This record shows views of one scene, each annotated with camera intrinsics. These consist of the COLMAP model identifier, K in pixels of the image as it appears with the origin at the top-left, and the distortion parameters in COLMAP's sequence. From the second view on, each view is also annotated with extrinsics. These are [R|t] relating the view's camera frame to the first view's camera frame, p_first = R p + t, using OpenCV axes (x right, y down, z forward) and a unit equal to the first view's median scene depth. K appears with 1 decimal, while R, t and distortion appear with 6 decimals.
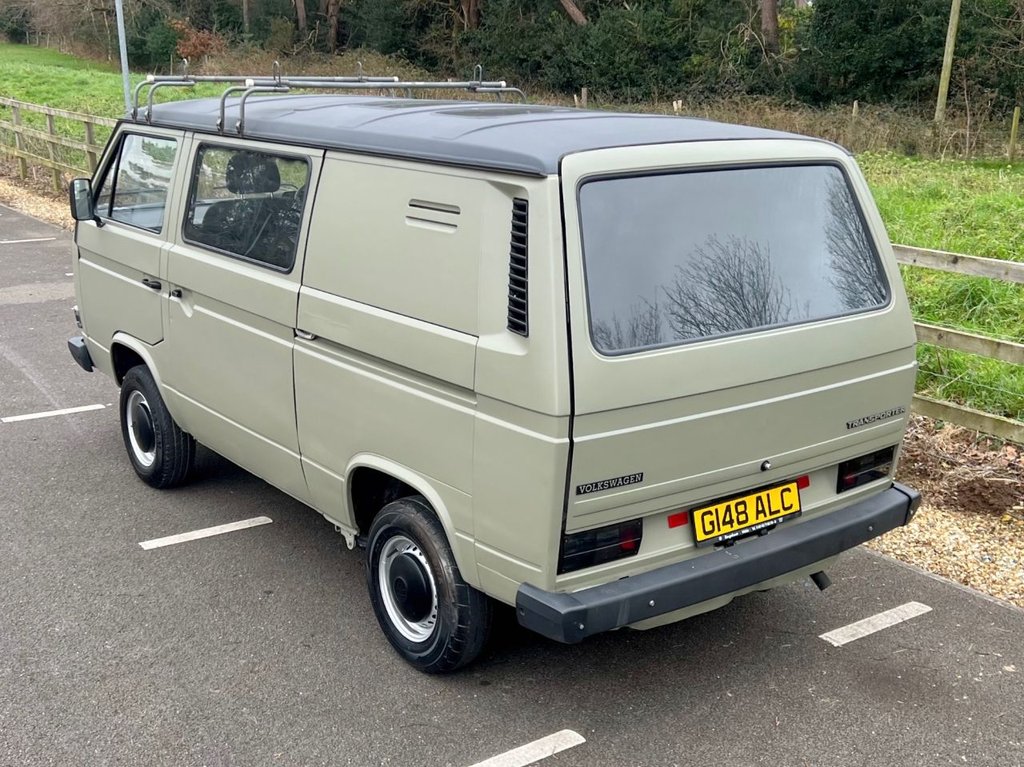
lens RADIAL K [[1252.5, 0, 512.9], [0, 1252.5, 447.2], [0, 0, 1]] dist [0.085595, 0.000000]
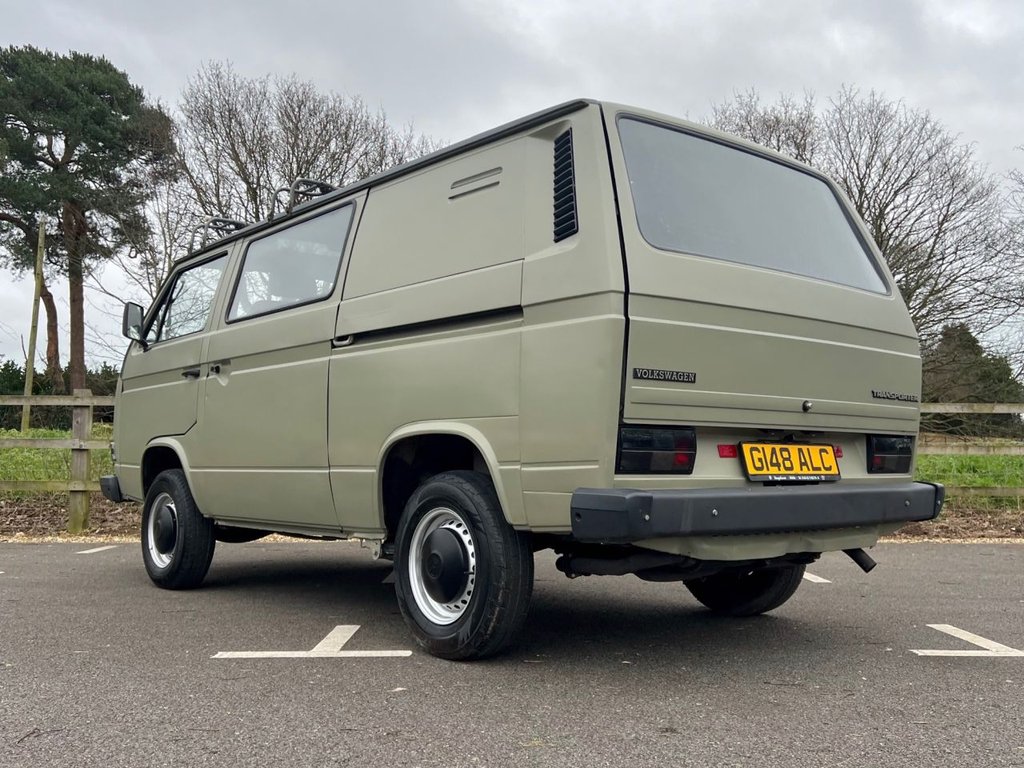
lens RADIAL K [[1027.2, 0, 513.0], [0, 1027.2, 376.5], [0, 0, 1]] dist [0.040853, 0.000000]
pose [[0.998897, -0.001591, 0.046920, -0.070580], [0.019599, 0.922306, -0.385963, 0.301956], [-0.042660, 0.386457, 0.921320, 0.239942]]
